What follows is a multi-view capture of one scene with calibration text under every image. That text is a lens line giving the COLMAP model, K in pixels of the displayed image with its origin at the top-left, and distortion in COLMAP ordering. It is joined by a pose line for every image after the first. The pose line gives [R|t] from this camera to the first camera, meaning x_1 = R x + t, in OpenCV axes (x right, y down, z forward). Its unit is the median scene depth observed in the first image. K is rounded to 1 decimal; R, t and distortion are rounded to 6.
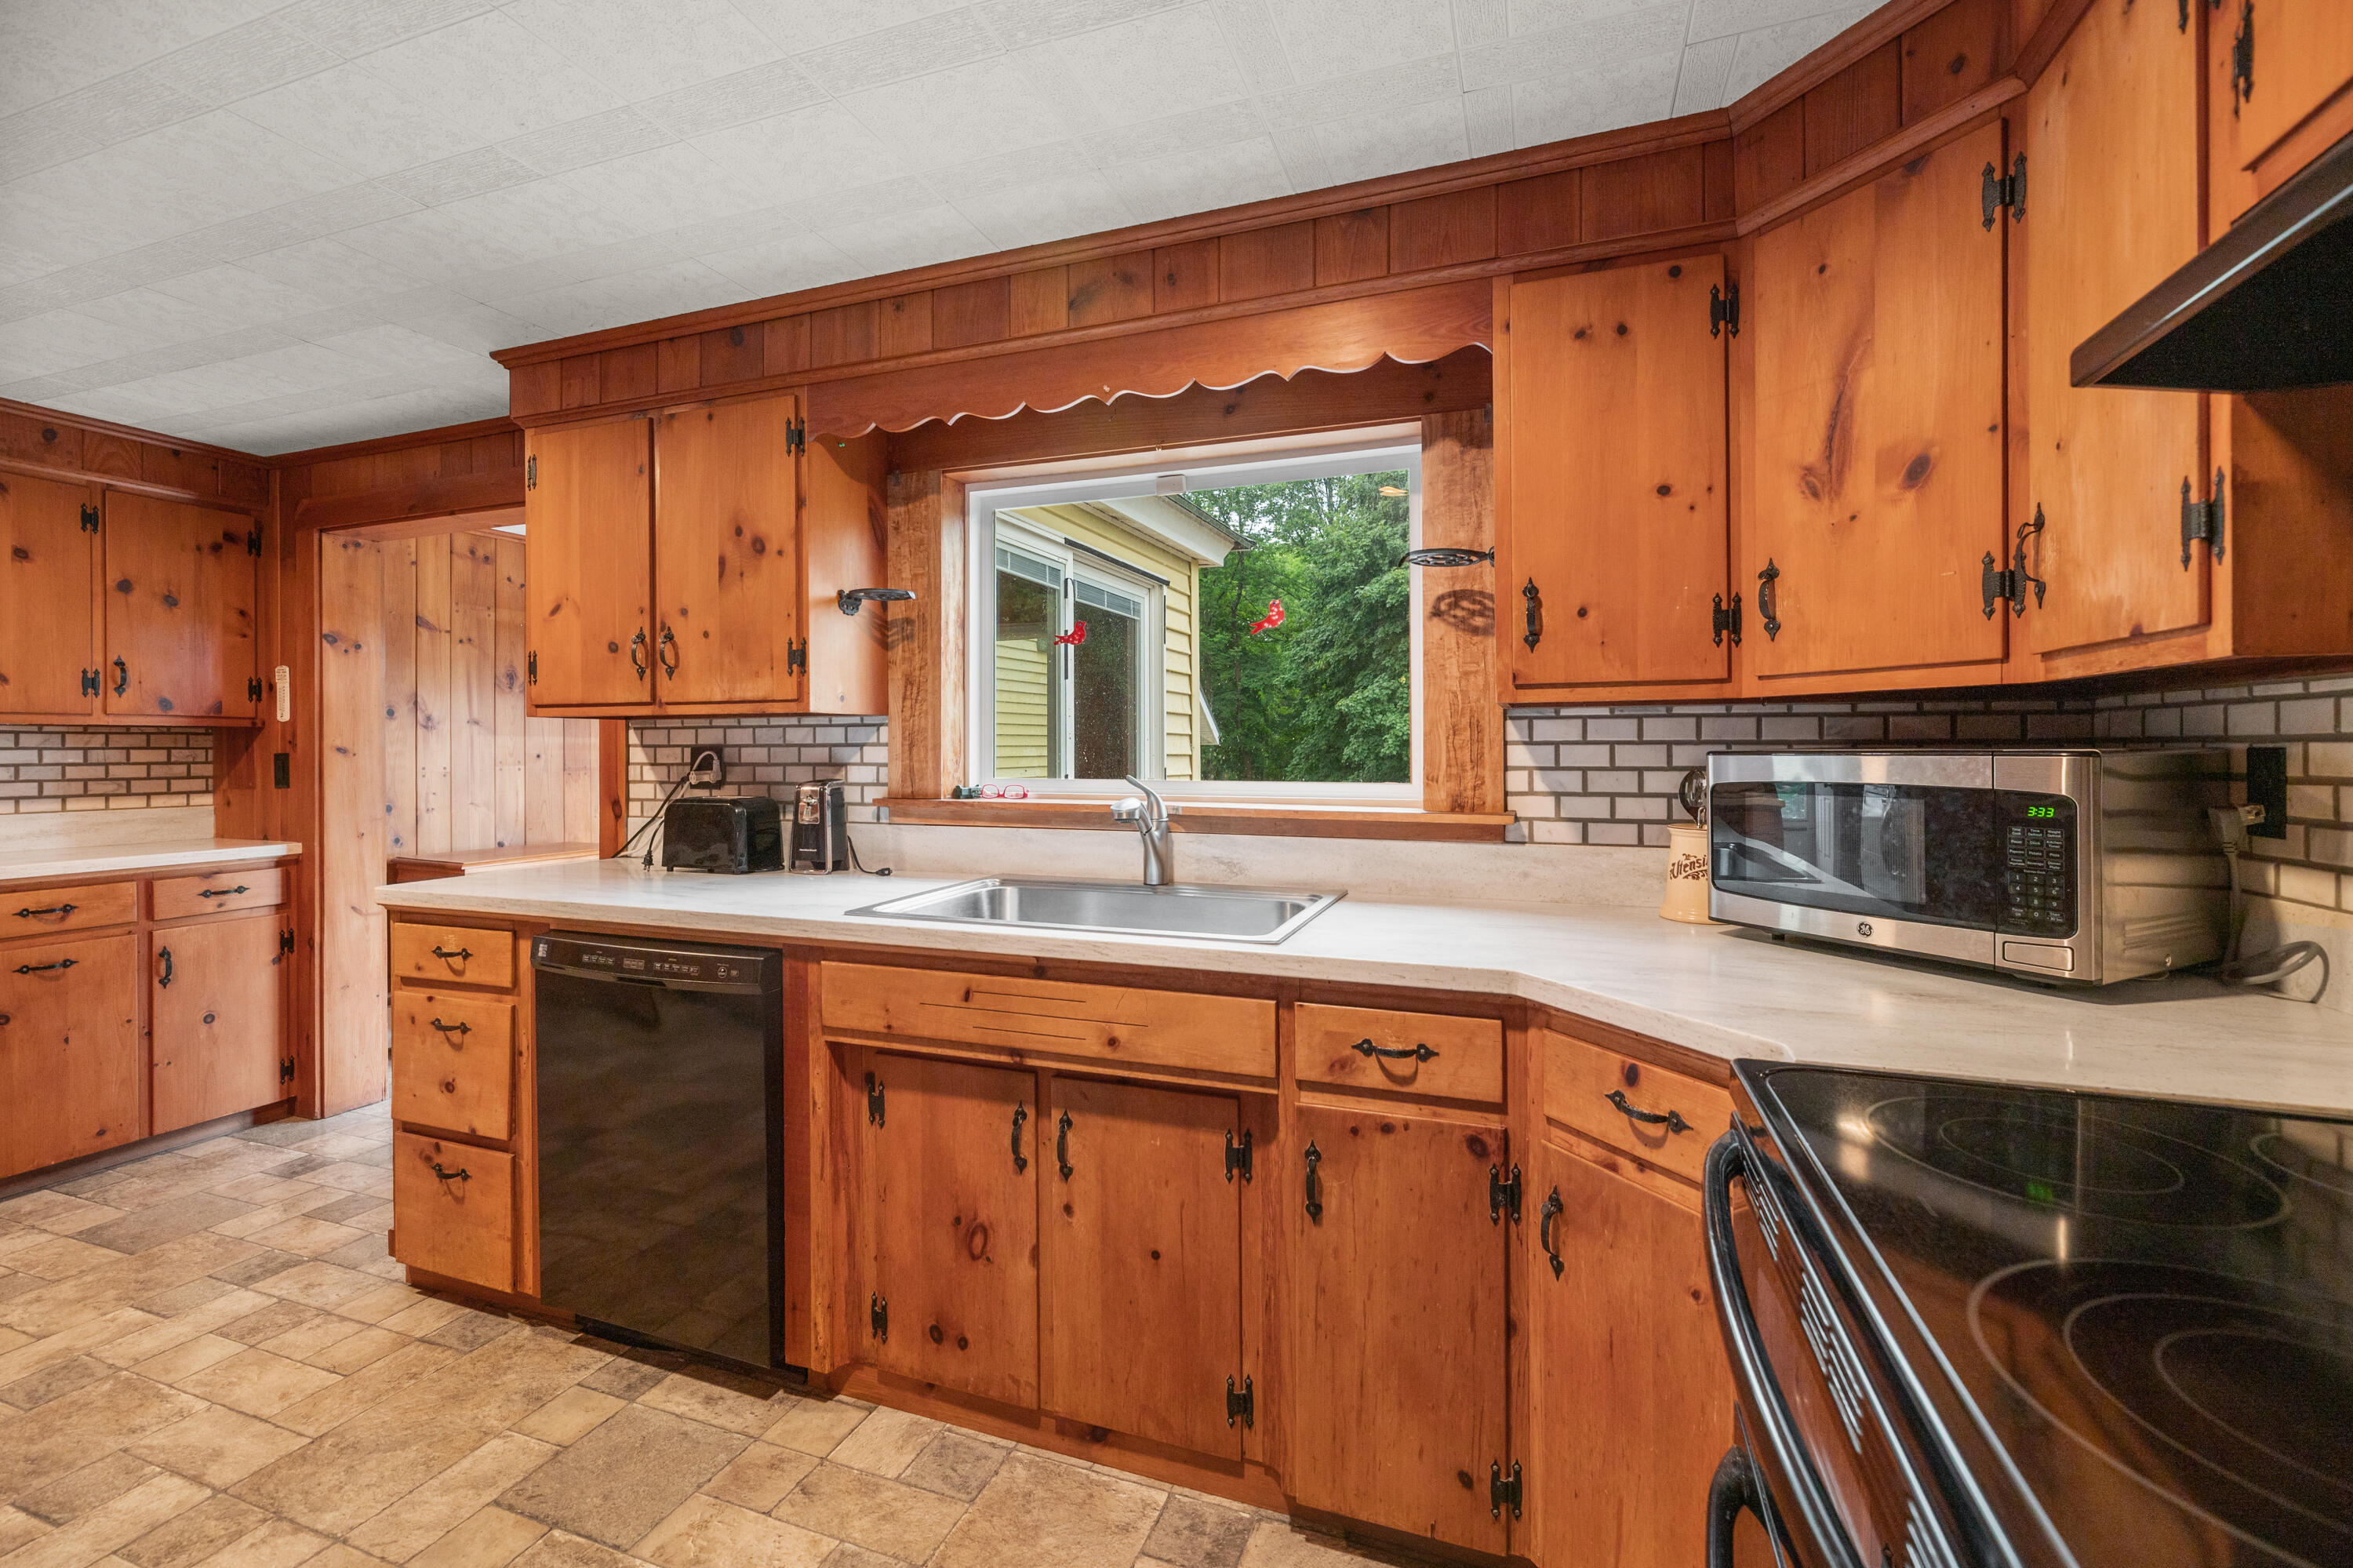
lens RADIAL K [[972.6, 0, 1183.3], [0, 972.6, 756.6], [0, 0, 1]] dist [0.000168, 0.000024]
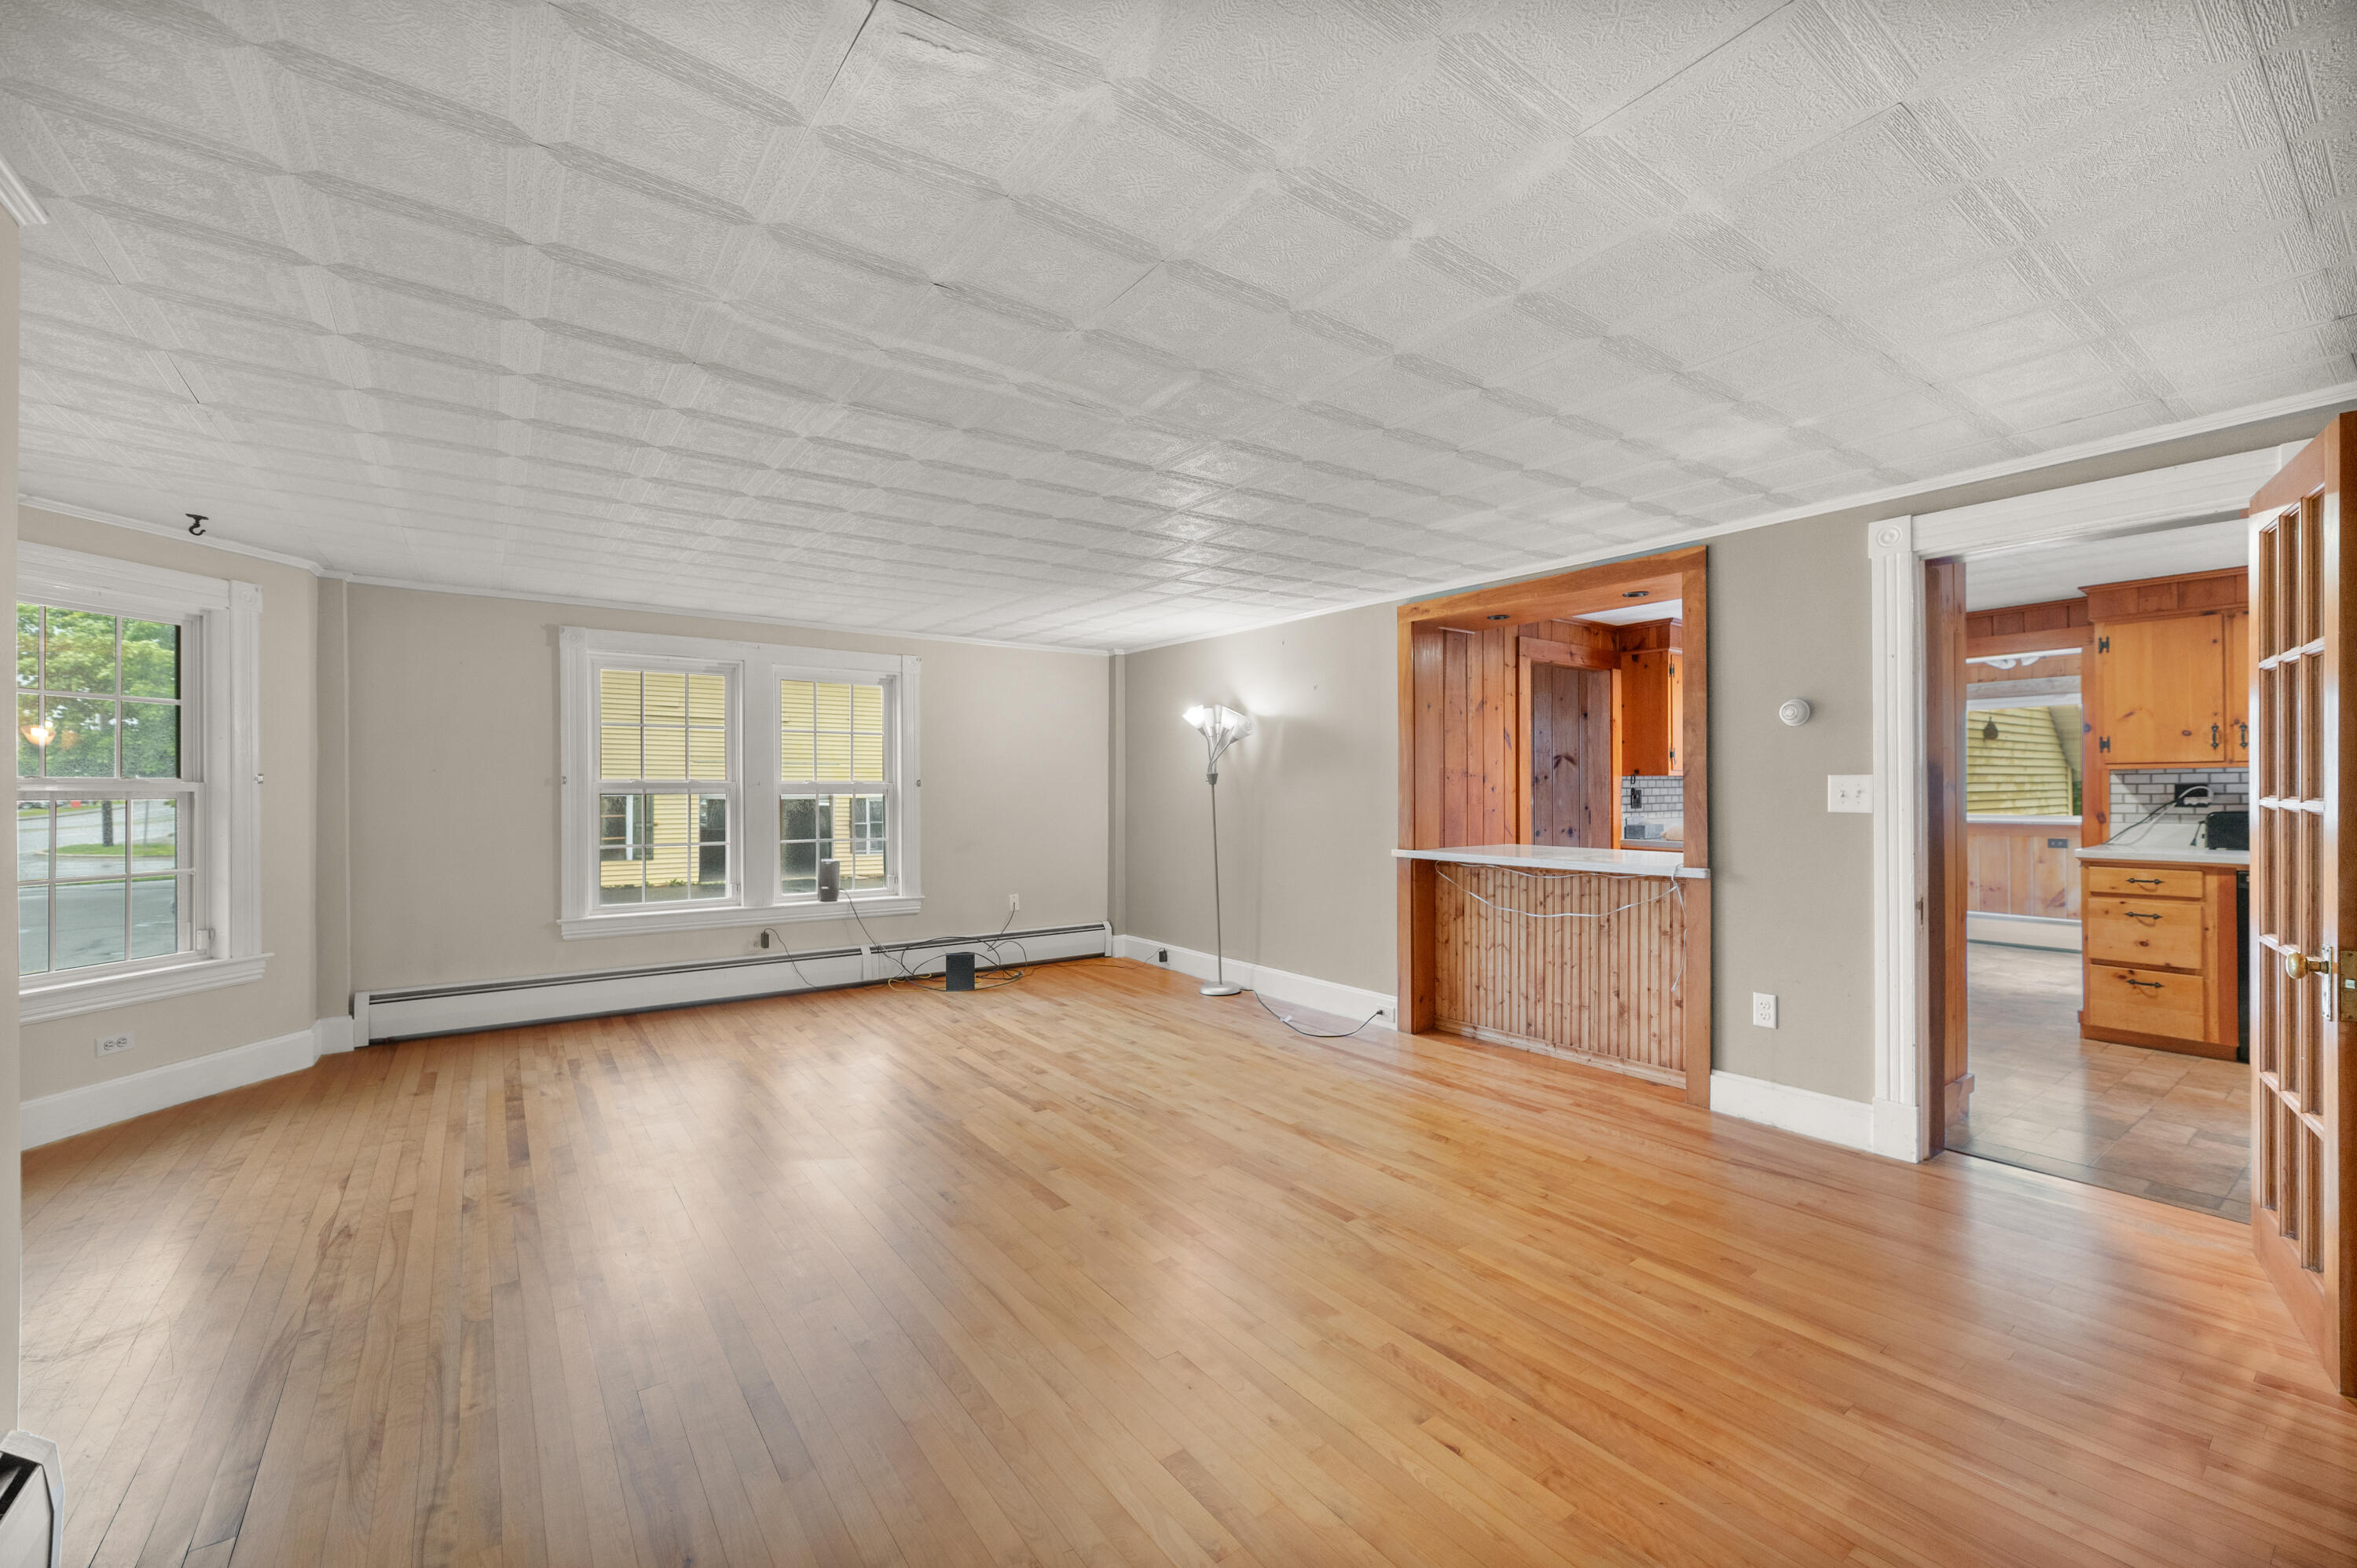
lens RADIAL K [[952.4, 0, 1192.9], [0, 952.4, 788.8], [0, 0, 1]] dist [0.002350, 0.000437]
pose [[0.835316, -0.004547, -0.549751, -1.267066], [0.000739, 0.999974, -0.007148, 0.012057], [0.549770, 0.005564, 0.835298, -1.790034]]
